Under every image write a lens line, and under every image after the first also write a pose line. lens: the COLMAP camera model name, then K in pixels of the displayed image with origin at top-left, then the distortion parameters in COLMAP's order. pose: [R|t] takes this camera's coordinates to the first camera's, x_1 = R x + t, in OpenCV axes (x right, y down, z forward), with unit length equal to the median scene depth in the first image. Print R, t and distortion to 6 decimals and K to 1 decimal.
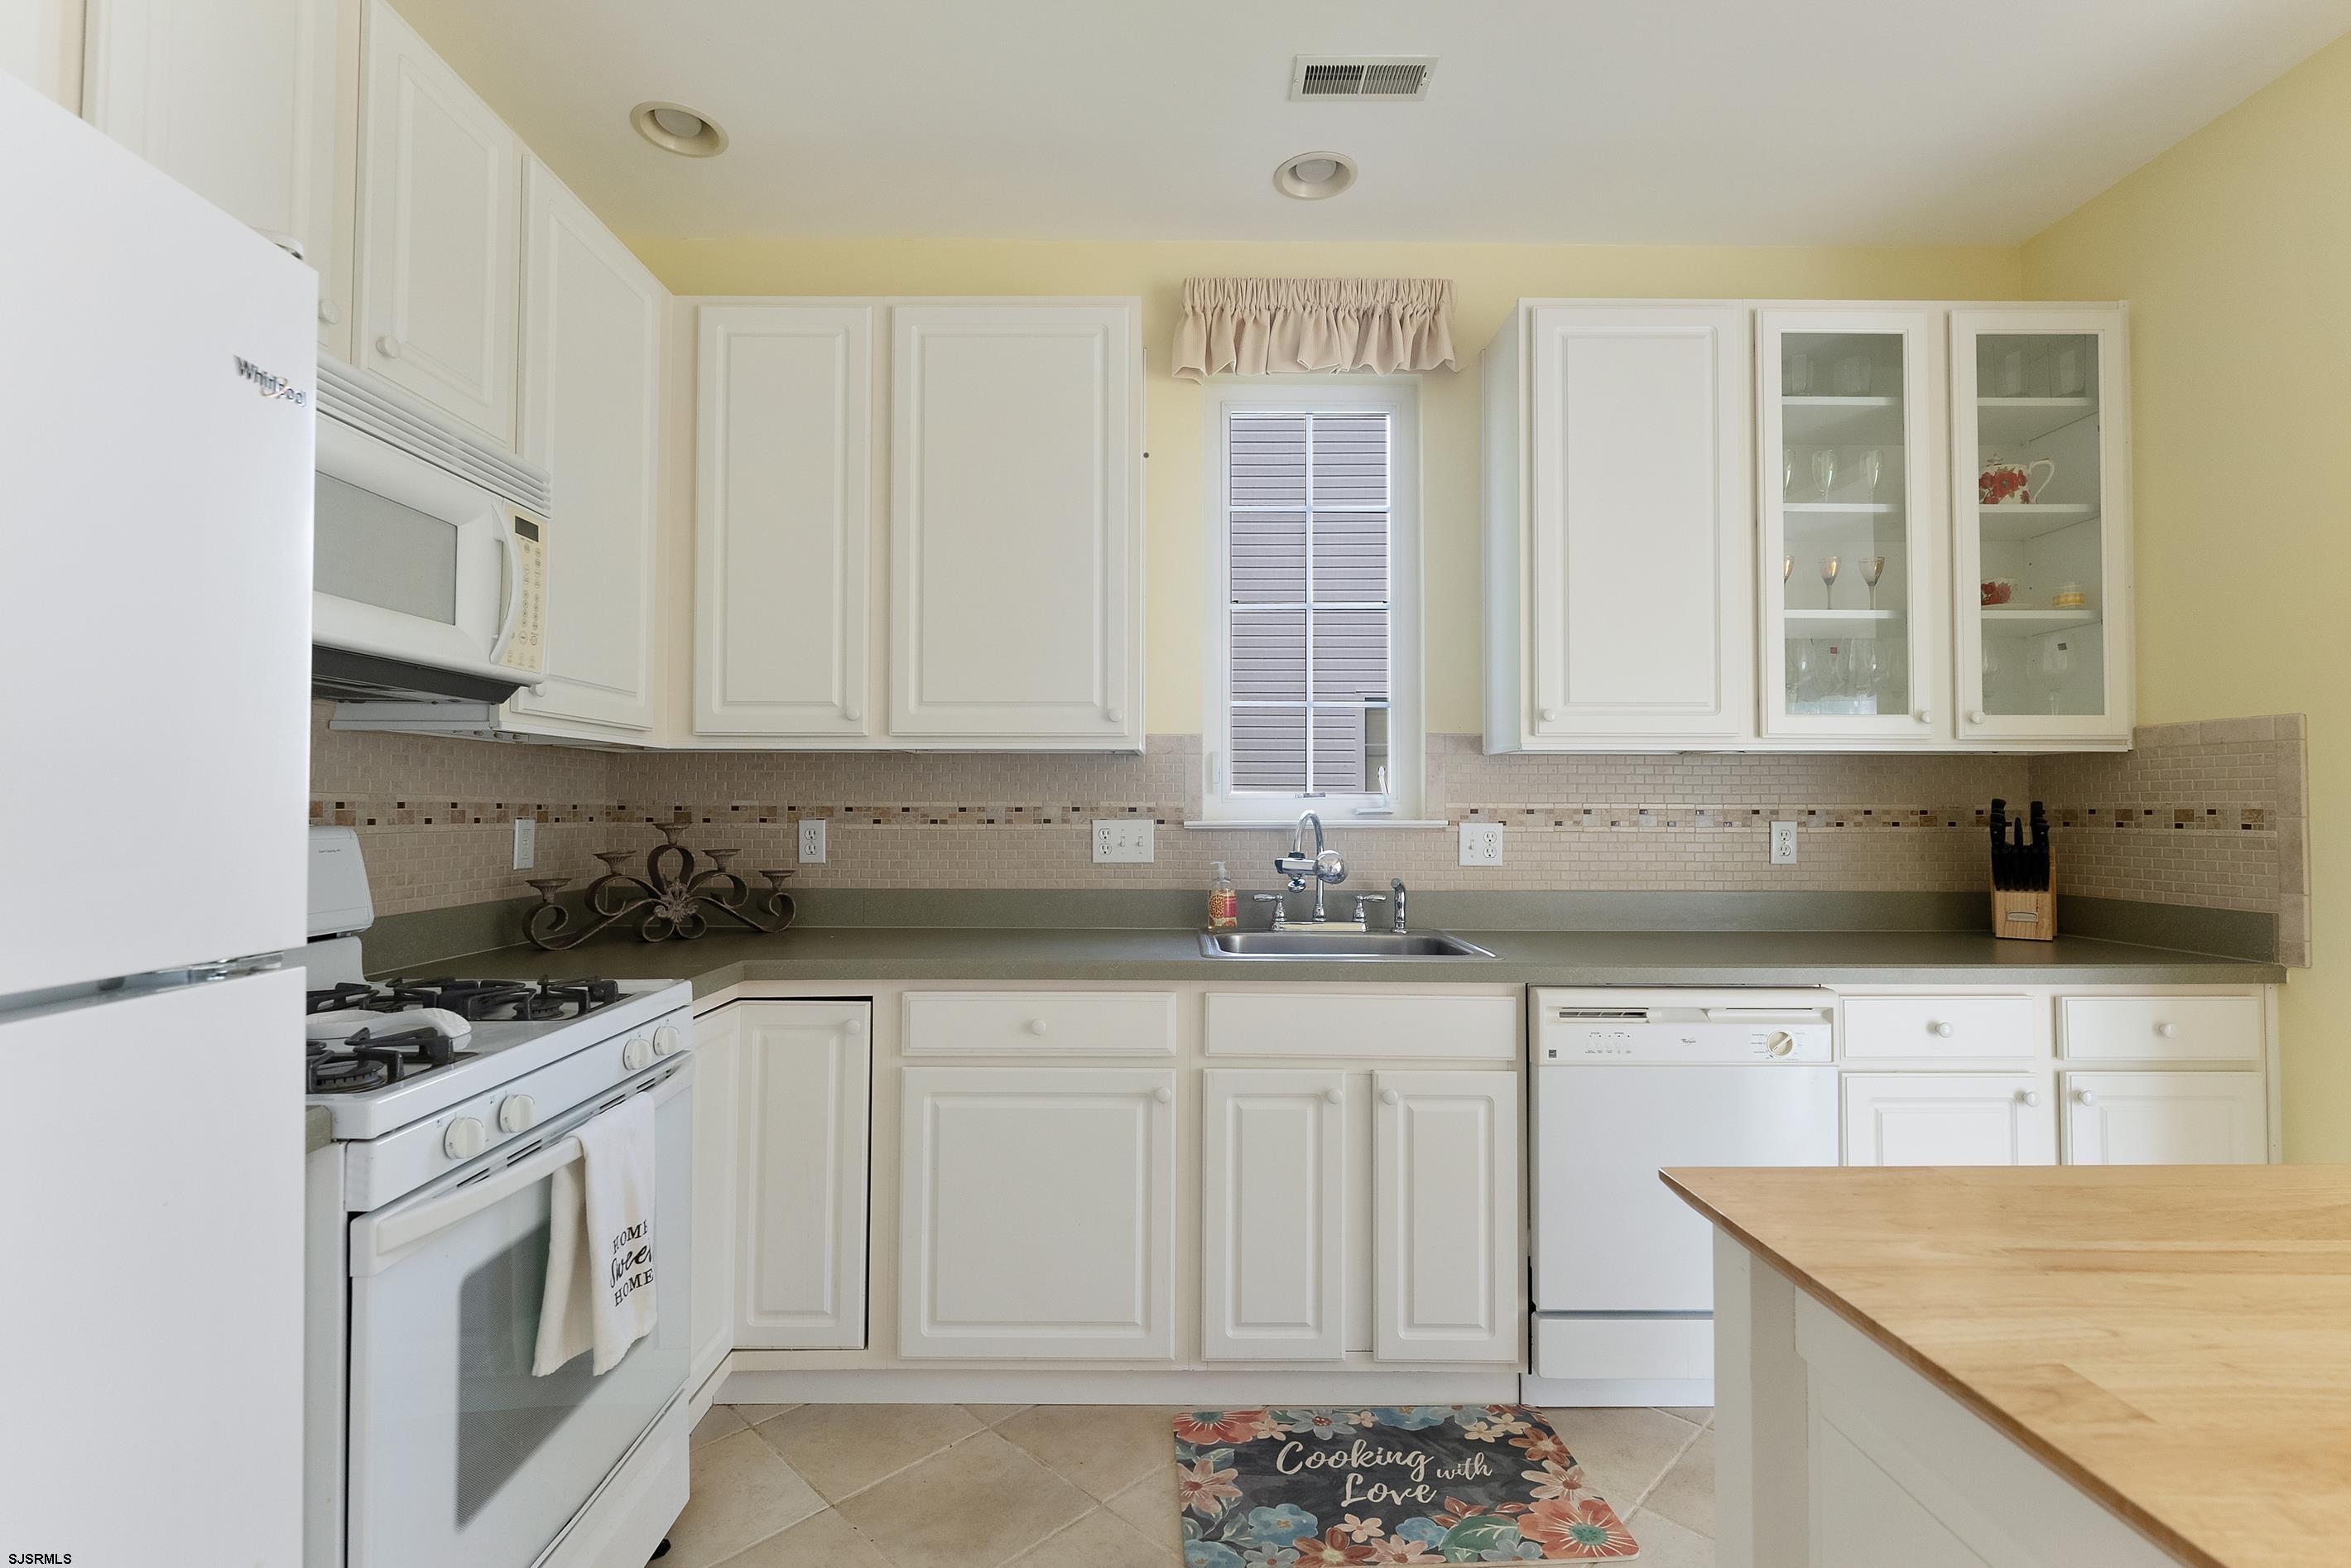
lens RADIAL K [[1061.5, 0, 1138.9], [0, 1061.5, 782.5], [0, 0, 1]] dist [-0.002121, -0.000132]
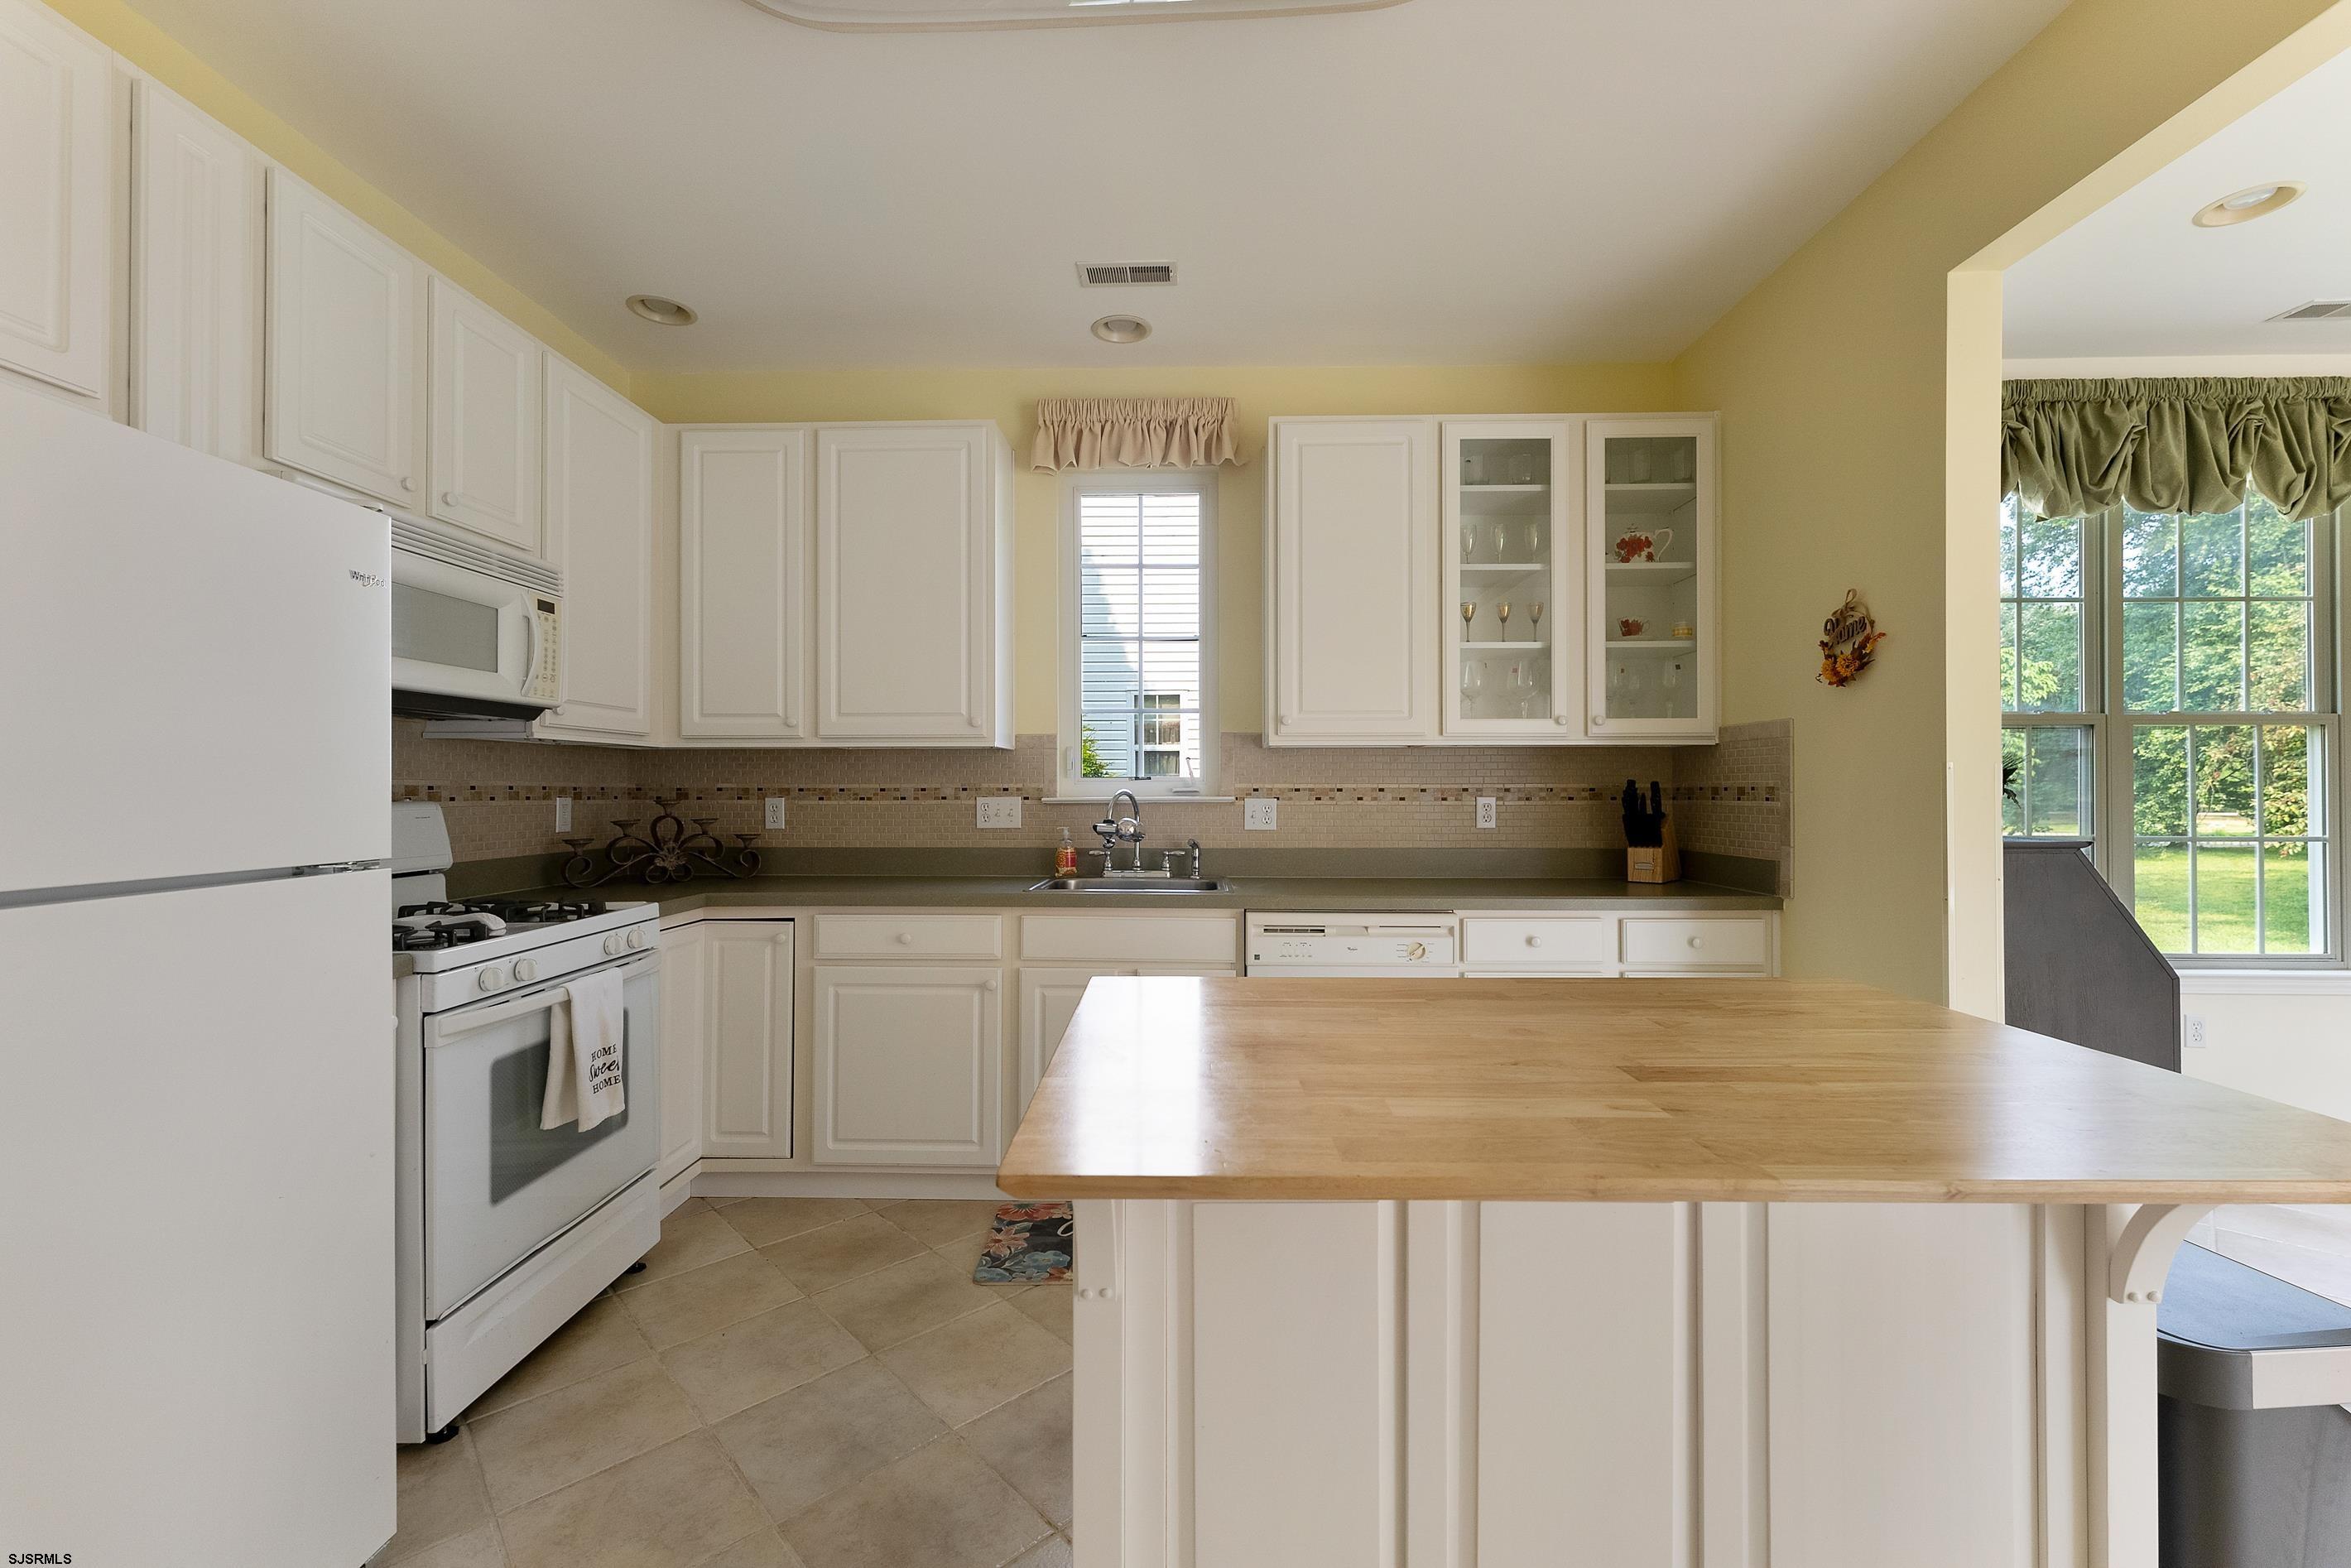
lens RADIAL K [[959.5, 0, 1143.6], [0, 959.5, 783.8], [0, 0, 1]] dist [-0.000186, -0.000699]
pose [[0.999526, -0.003395, -0.030614, 0.234676], [0.003969, 0.999817, 0.018695, -0.004789], [0.030545, -0.018807, 0.999356, -0.259359]]
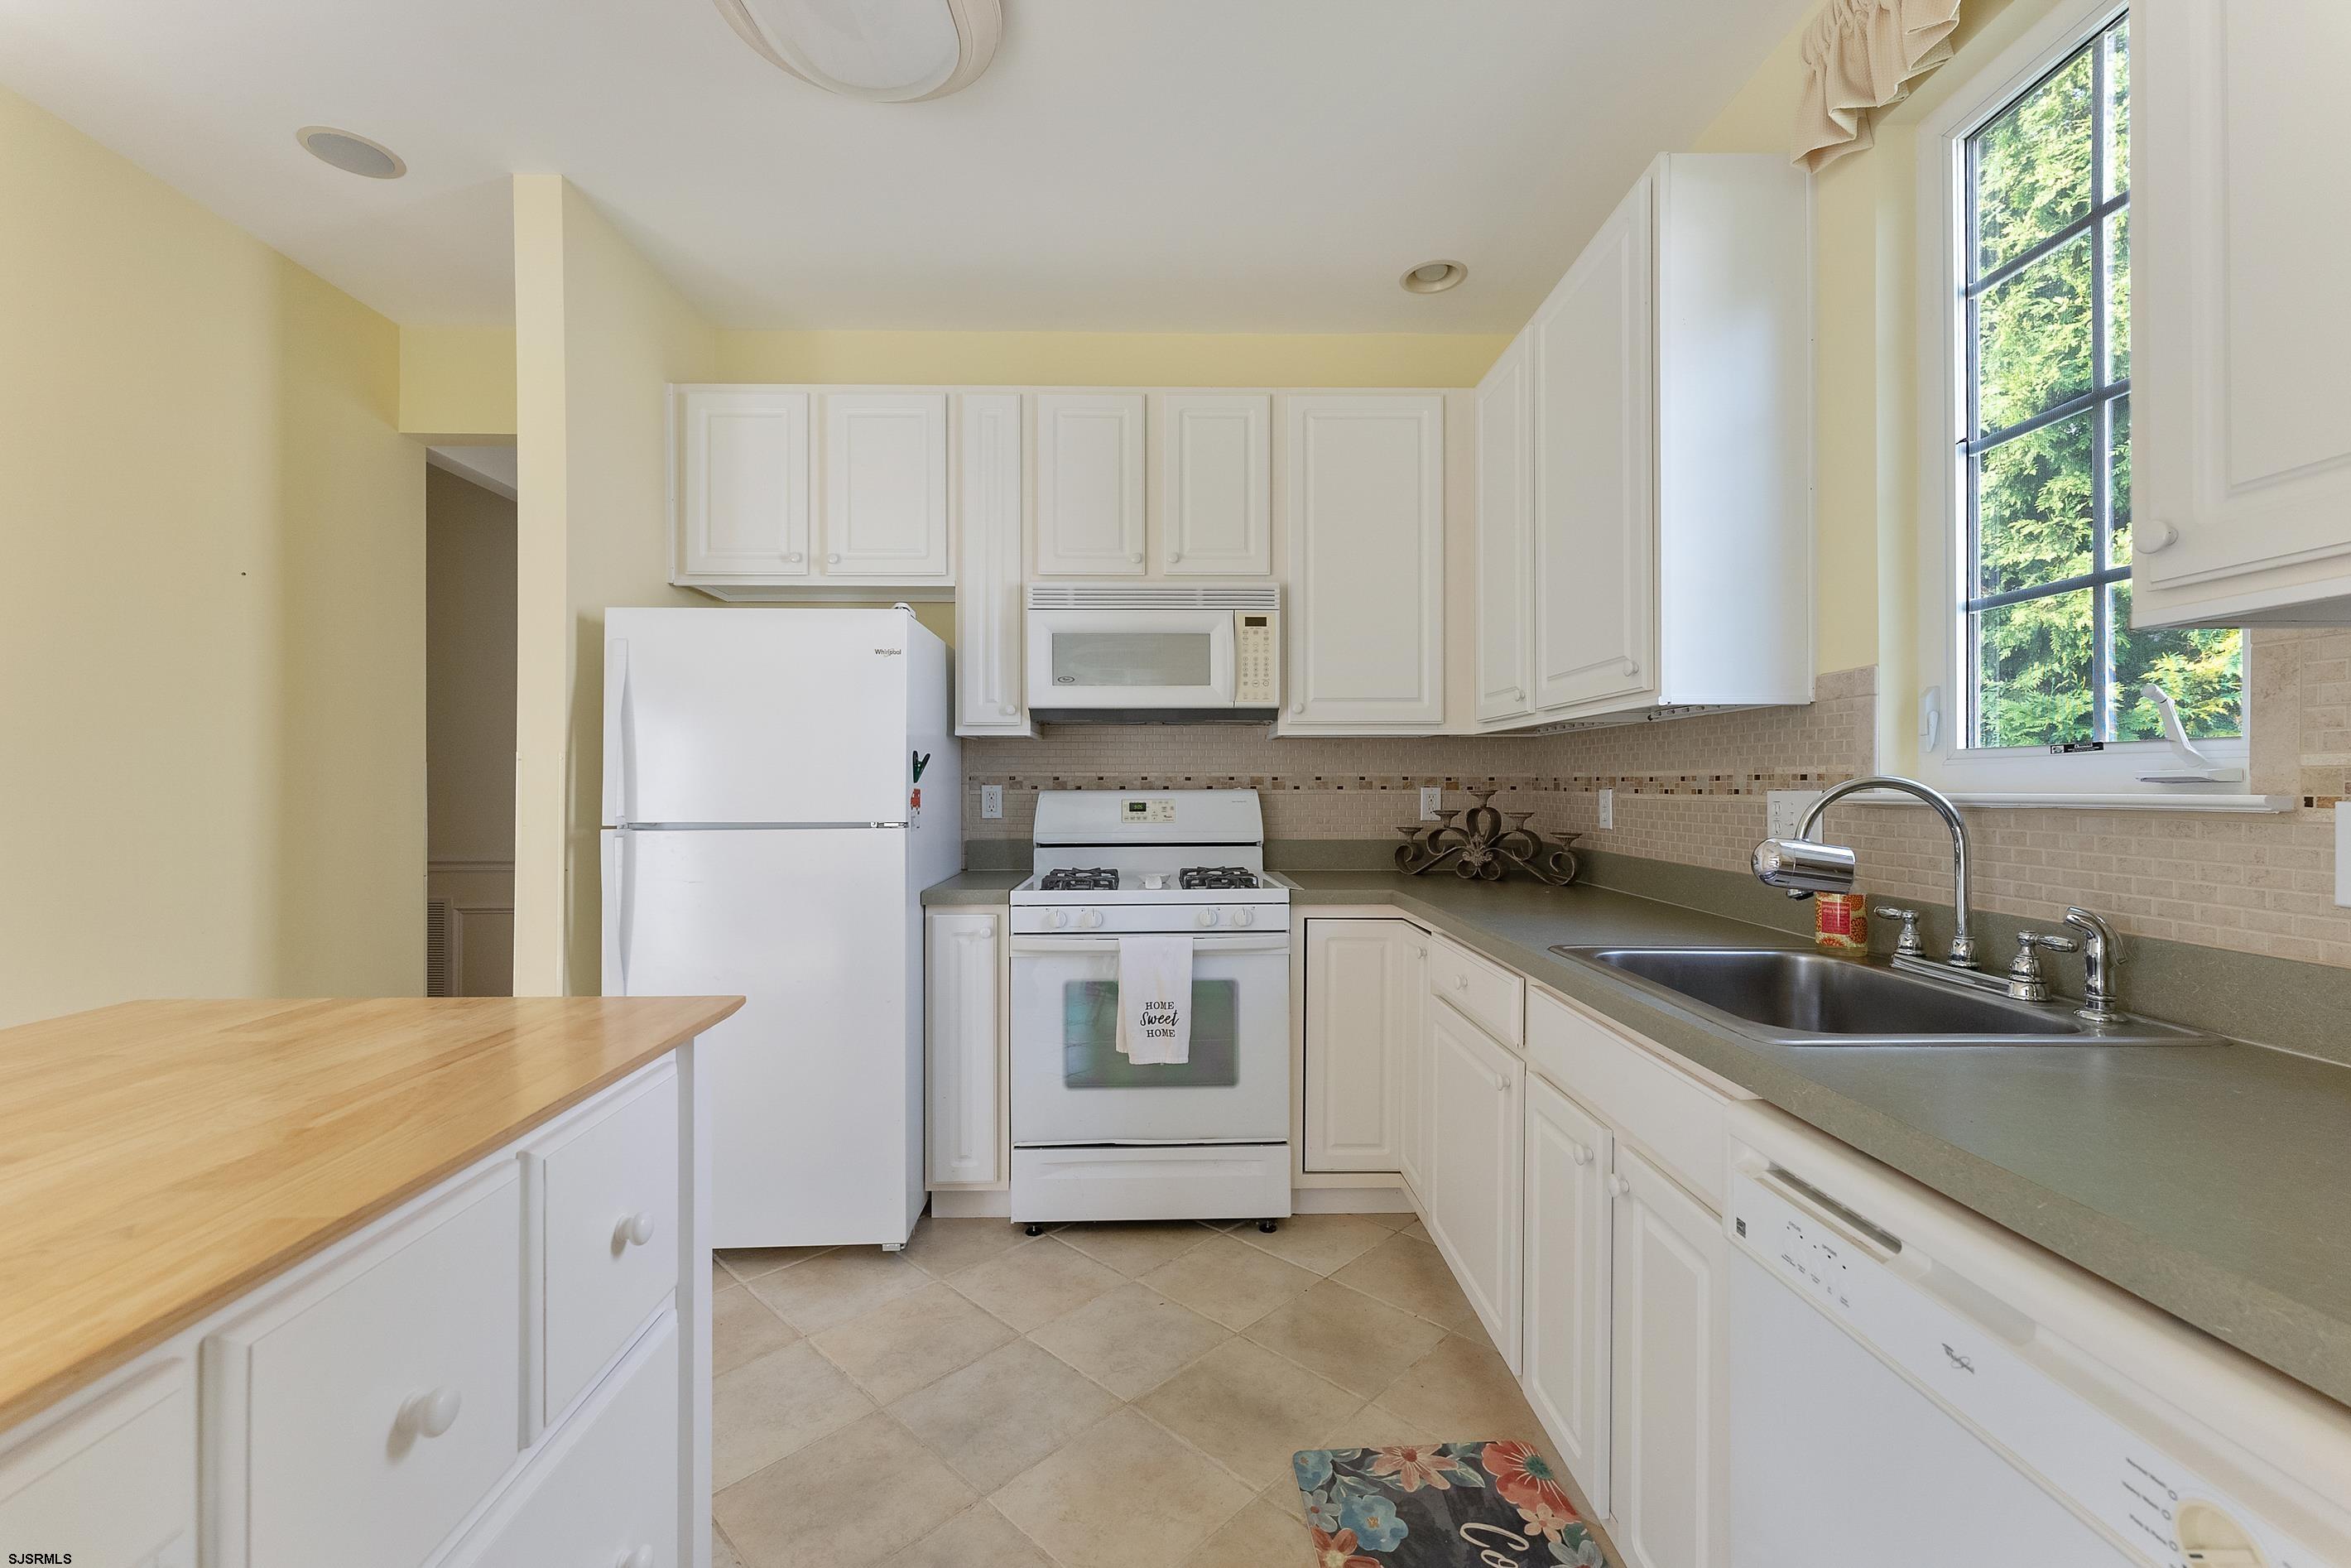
lens RADIAL K [[955.5, 0, 1202.3], [0, 955.5, 783.5], [0, 0, 1]] dist [0.002413, -0.000068]
pose [[0.041221, -0.002529, -0.999147, 0.731484], [0.026179, 0.999656, -0.001450, 0.022079], [0.998807, -0.026097, 0.041273, 0.608801]]
